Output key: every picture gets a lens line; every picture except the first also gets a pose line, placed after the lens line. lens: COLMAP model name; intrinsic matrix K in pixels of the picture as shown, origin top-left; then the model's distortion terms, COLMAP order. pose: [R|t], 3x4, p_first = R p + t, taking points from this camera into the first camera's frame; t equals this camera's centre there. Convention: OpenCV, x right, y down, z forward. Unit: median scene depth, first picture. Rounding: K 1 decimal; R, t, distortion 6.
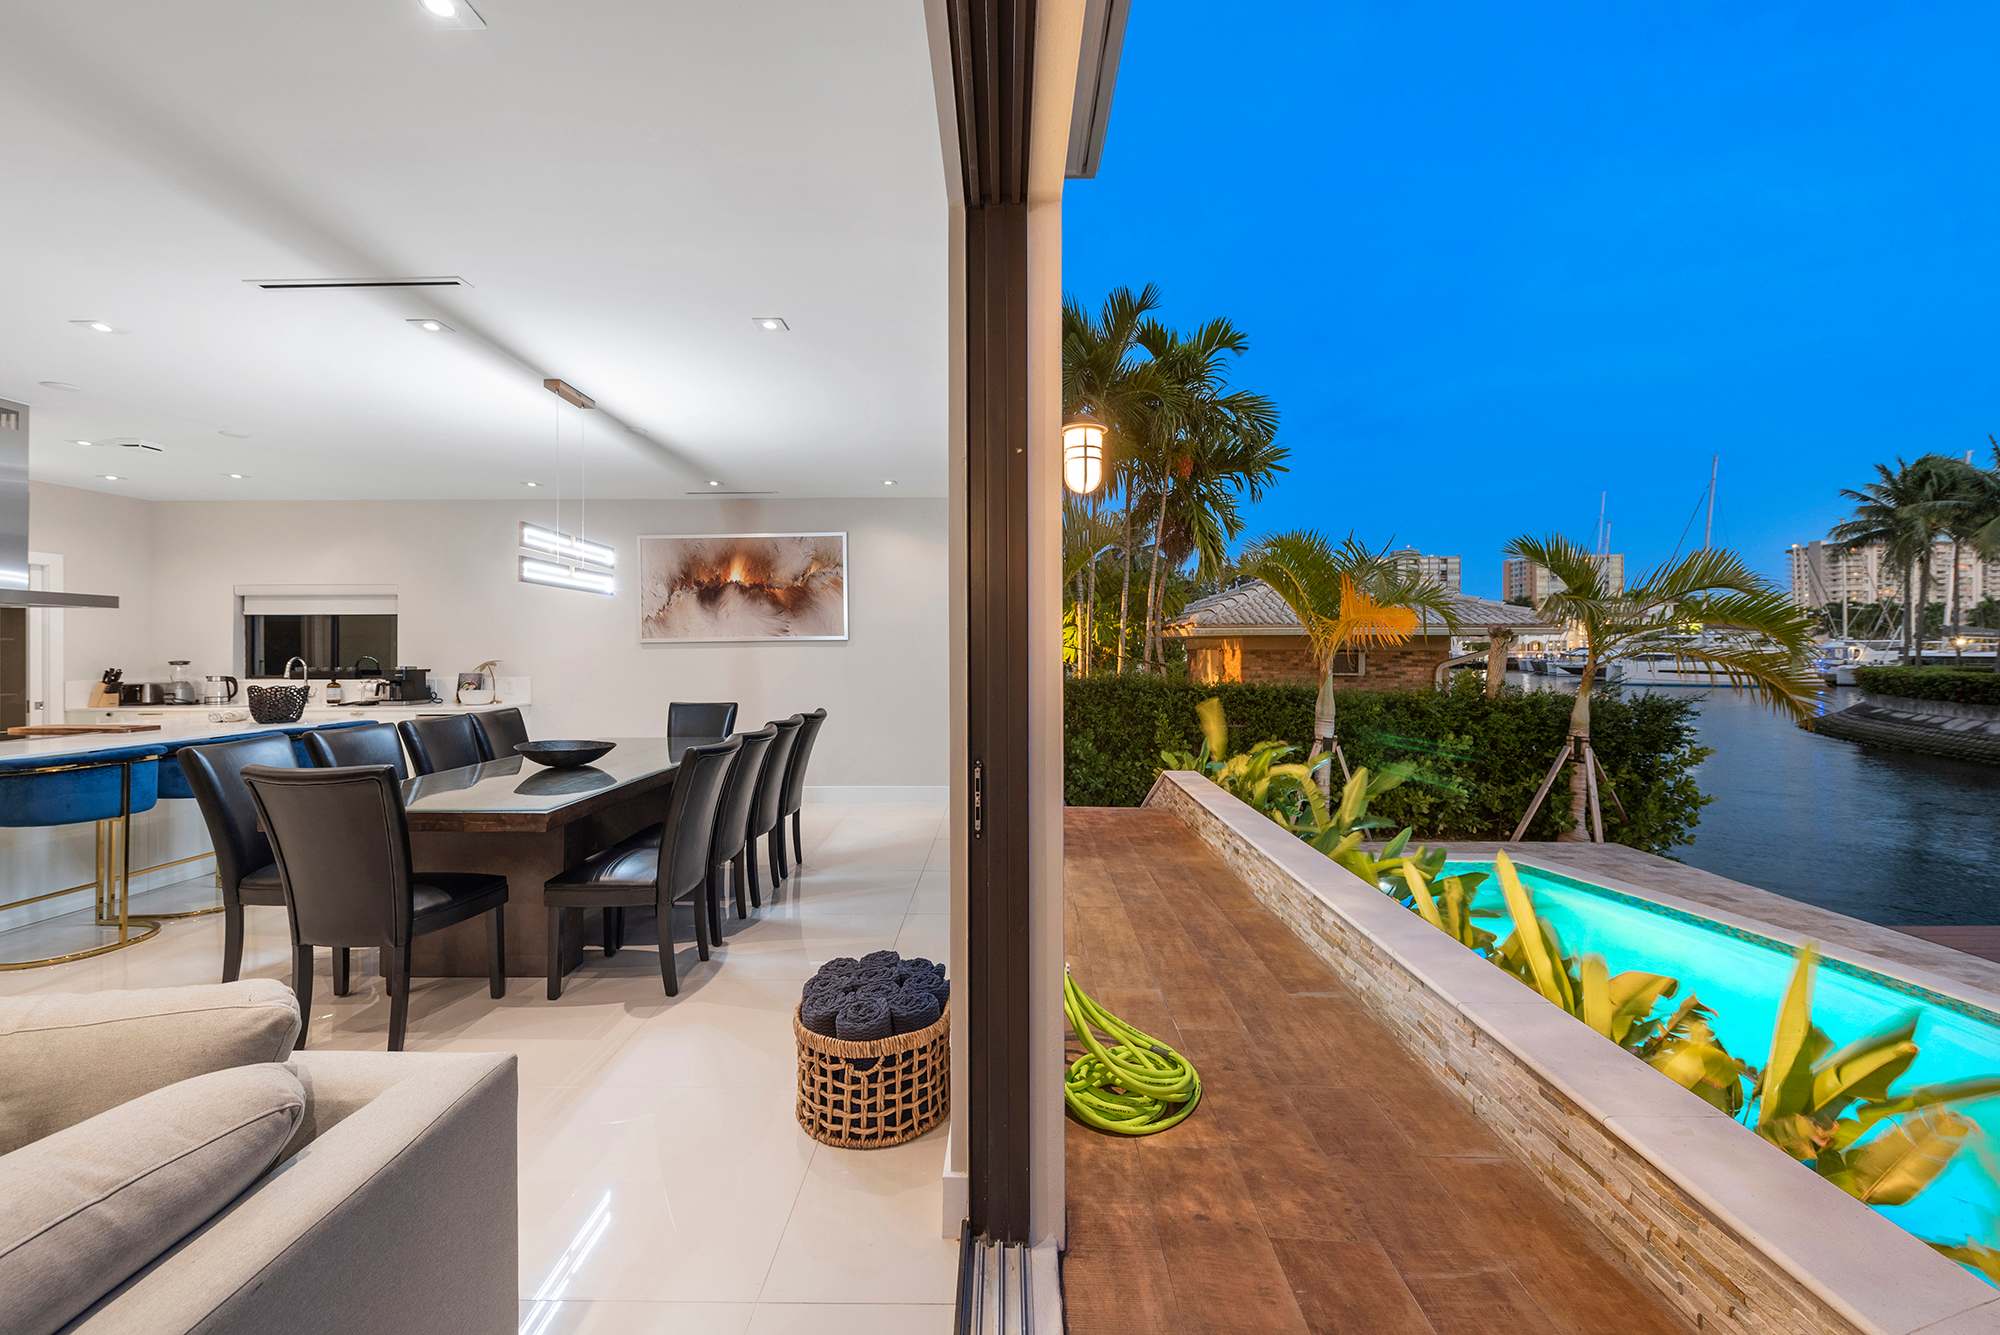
lens RADIAL K [[785.5, 0, 1001.2], [0, 785.5, 664.4], [0, 0, 1]] dist [0.007850, -0.000266]
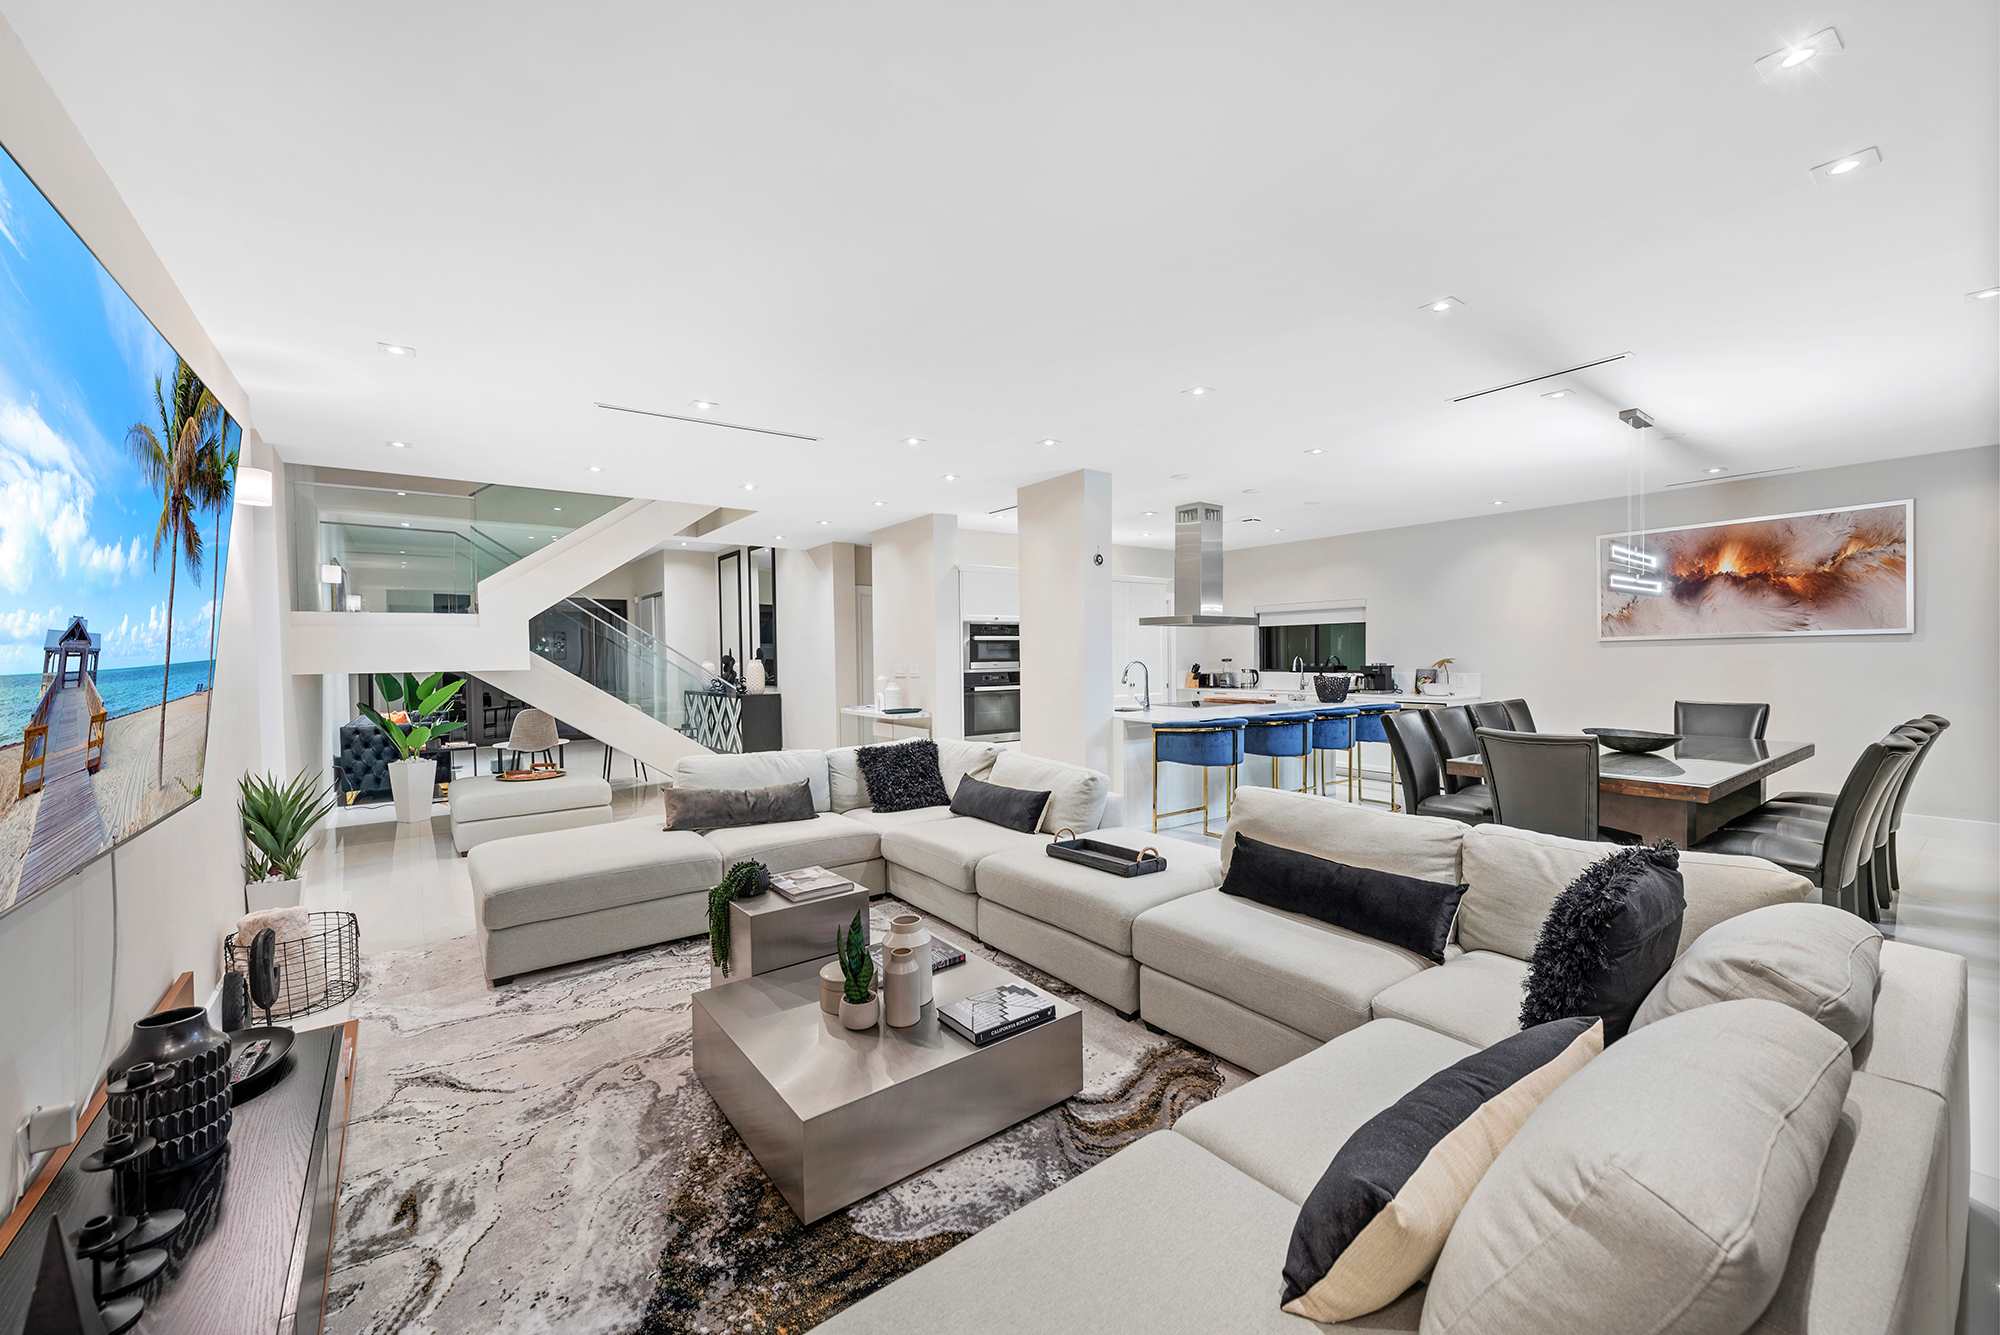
lens RADIAL K [[785.5, 0, 1001.2], [0, 785.5, 664.4], [0, 0, 1]] dist [0.007850, -0.000266]
pose [[0.610100, 0.006804, -0.792295, -0.123630], [-0.006420, 0.999973, 0.003644, 0.003594], [0.792298, 0.002863, 0.610127, -0.234173]]
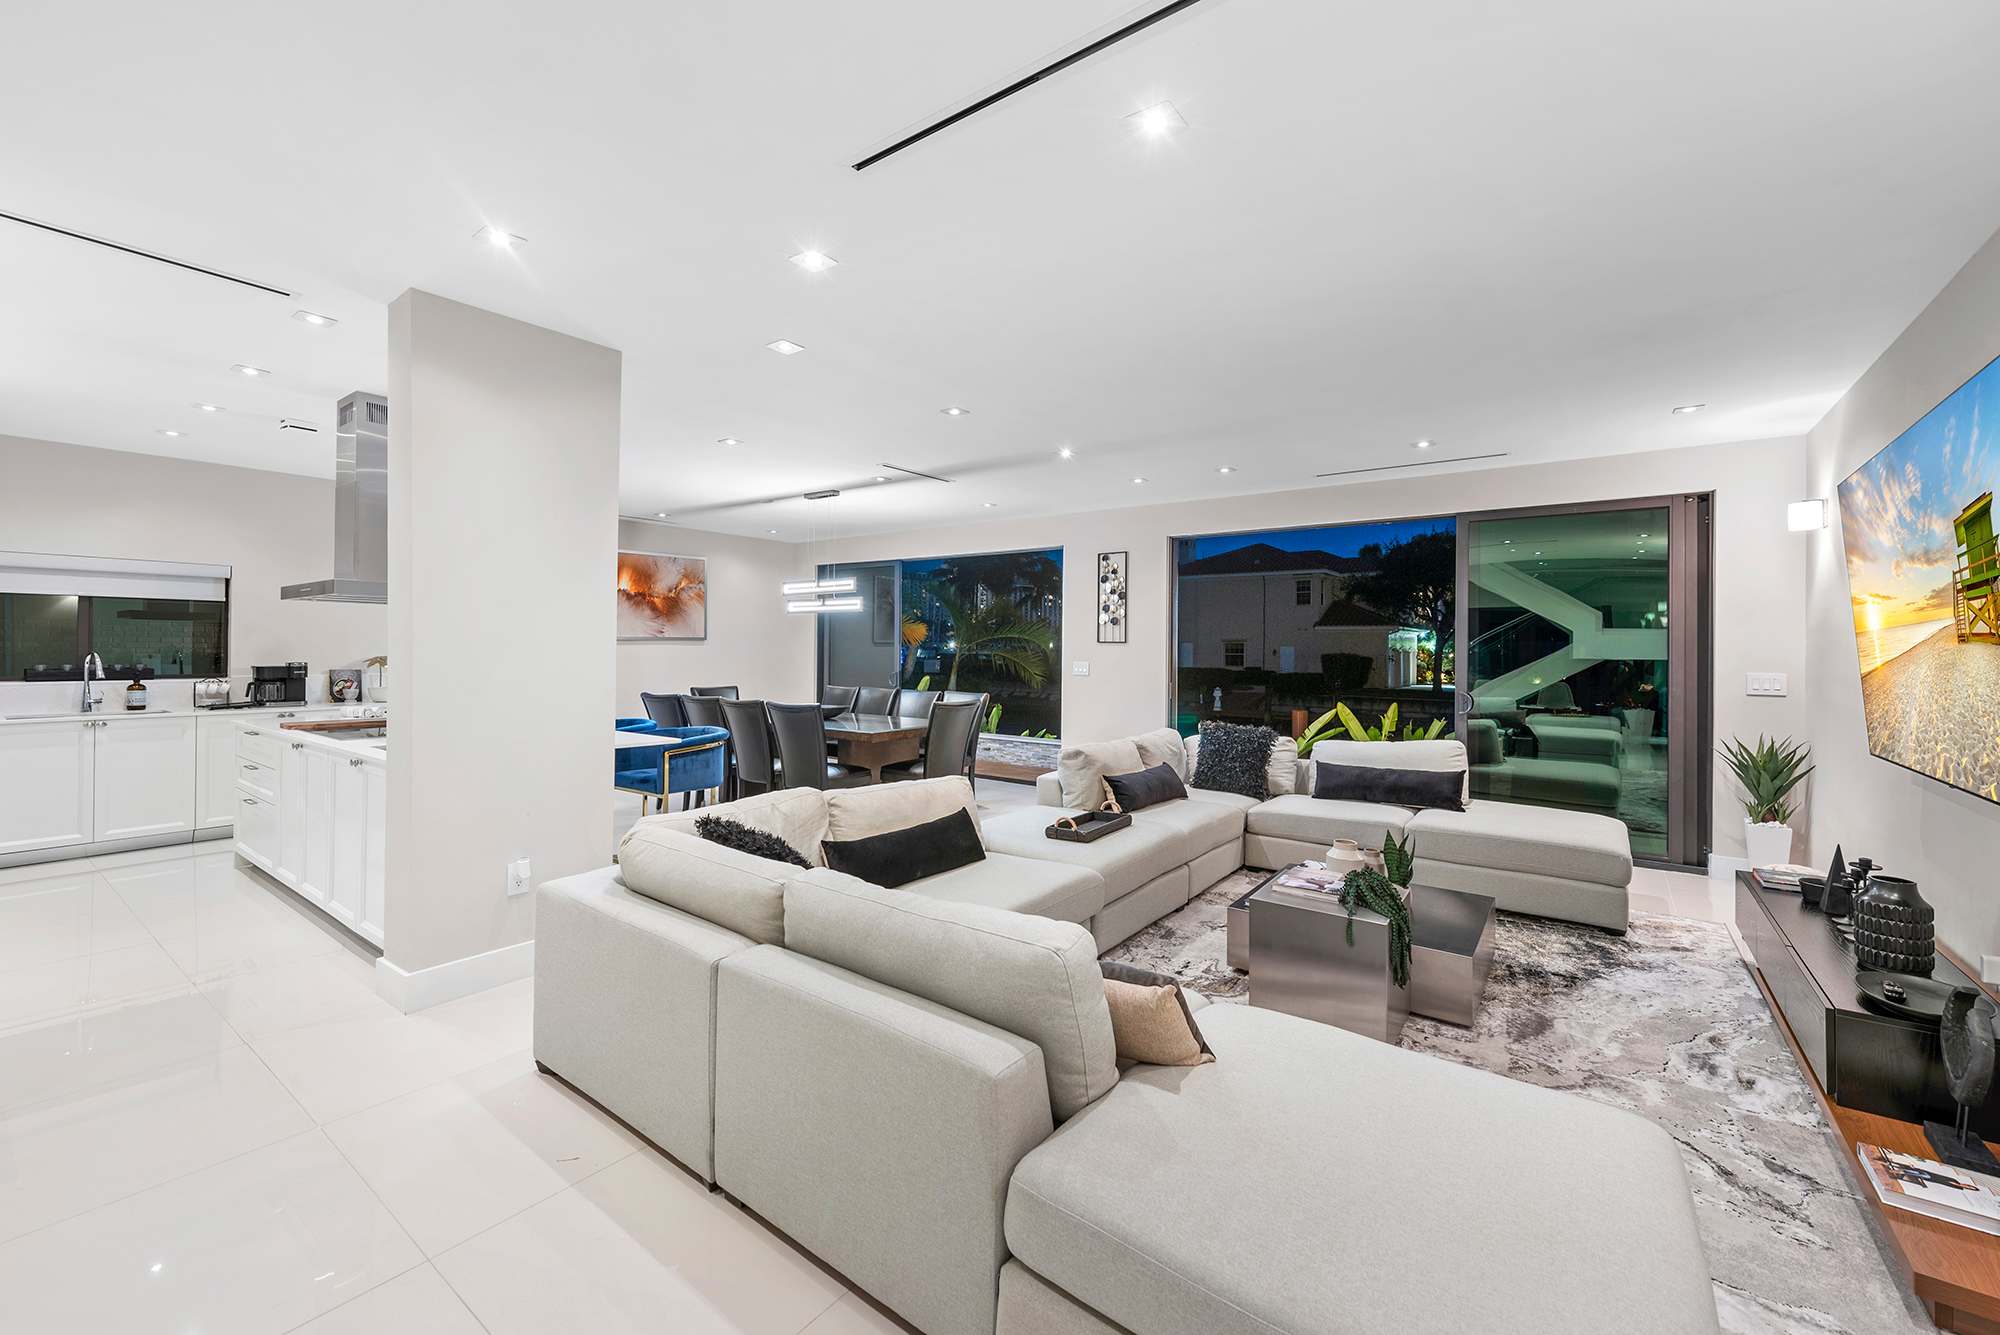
lens RADIAL K [[785.5, 0, 1001.2], [0, 785.5, 664.4], [0, 0, 1]] dist [0.007850, -0.000266]
pose [[0.585290, -0.006766, 0.810796, -0.973354], [0.003432, 0.999977, 0.005867, 0.002064], [-0.810817, -0.000651, 0.585300, -0.151979]]
